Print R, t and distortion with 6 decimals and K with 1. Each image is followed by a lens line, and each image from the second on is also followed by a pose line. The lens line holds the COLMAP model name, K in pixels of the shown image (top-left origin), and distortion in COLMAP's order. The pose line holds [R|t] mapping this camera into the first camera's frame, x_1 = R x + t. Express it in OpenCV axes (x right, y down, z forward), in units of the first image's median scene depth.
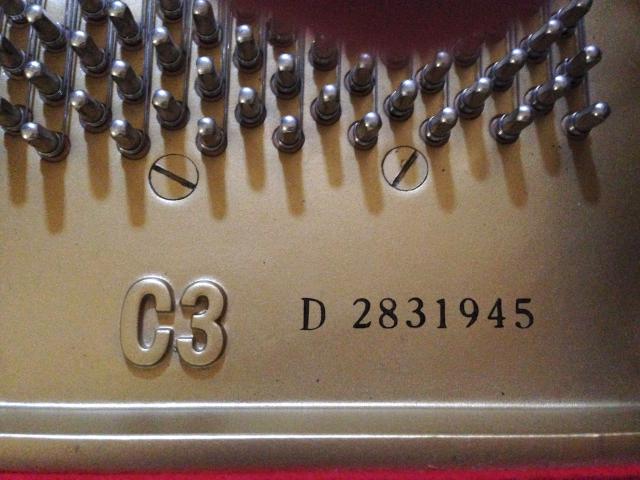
lens RADIAL K [[623.2, 0, 320.0], [0, 623.2, 240.0], [0, 0, 1]] dist [0.157637, -0.318229]
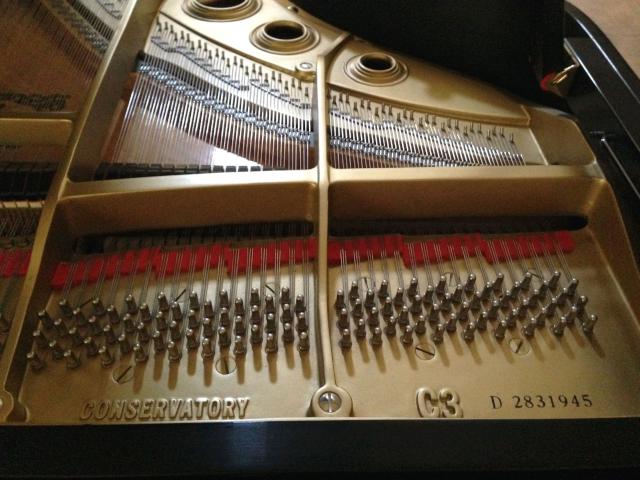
lens RADIAL K [[623.2, 0, 320.0], [0, 623.2, 240.0], [0, 0, 1]] dist [0.157637, -0.318229]
pose [[0.998697, -0.050043, 0.009963, -0.637391], [0.047114, 0.829443, -0.556601, 0.870192], [0.019590, 0.556345, 0.830720, -1.254594]]
